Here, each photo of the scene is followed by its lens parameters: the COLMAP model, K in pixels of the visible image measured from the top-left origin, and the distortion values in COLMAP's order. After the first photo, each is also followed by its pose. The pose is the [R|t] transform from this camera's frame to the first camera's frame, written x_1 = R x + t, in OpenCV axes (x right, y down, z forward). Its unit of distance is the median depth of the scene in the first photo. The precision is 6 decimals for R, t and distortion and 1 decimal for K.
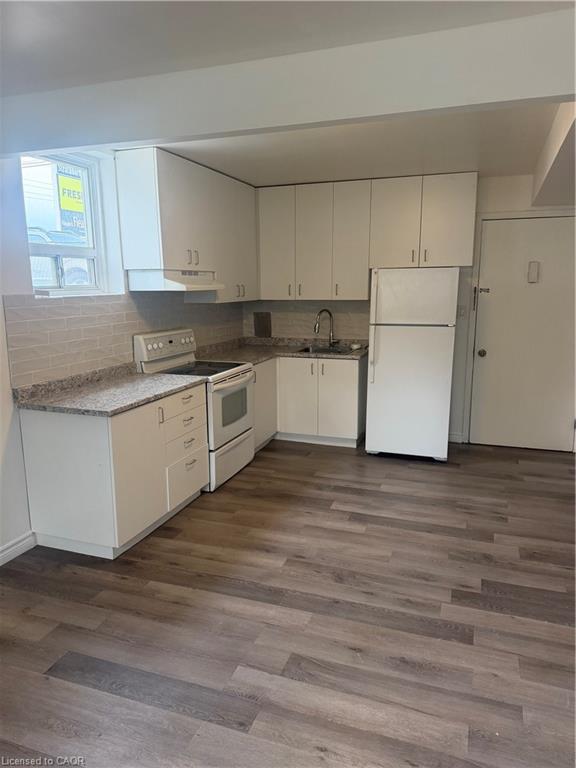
lens RADIAL K [[537.2, 0, 285.1], [0, 537.2, 388.9], [0, 0, 1]] dist [0.063022, -0.085721]
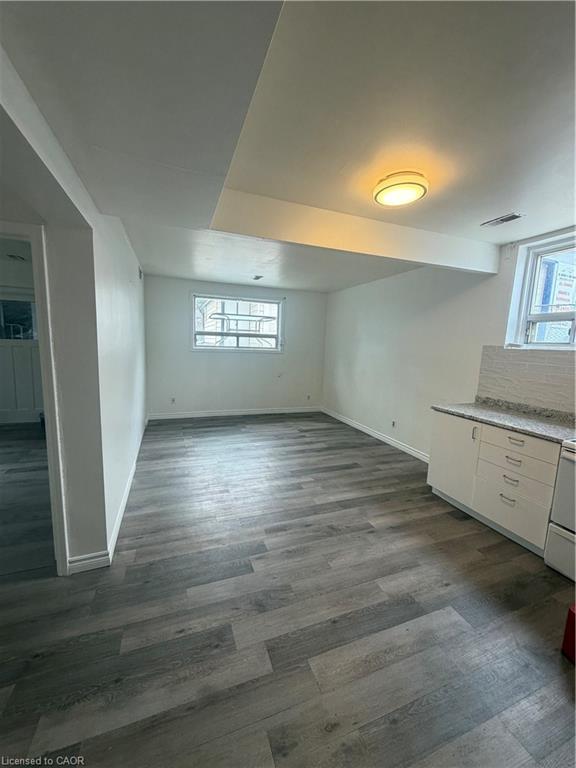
lens RADIAL K [[306.0, 0, 286.6], [0, 306.0, 383.2], [0, 0, 1]] dist [-0.003071, -0.000468]
pose [[-0.758598, 0.068459, -0.647952, 0.635158], [-0.155548, 0.946682, 0.282131, -0.219484], [0.632719, 0.314811, -0.707503, 1.234830]]
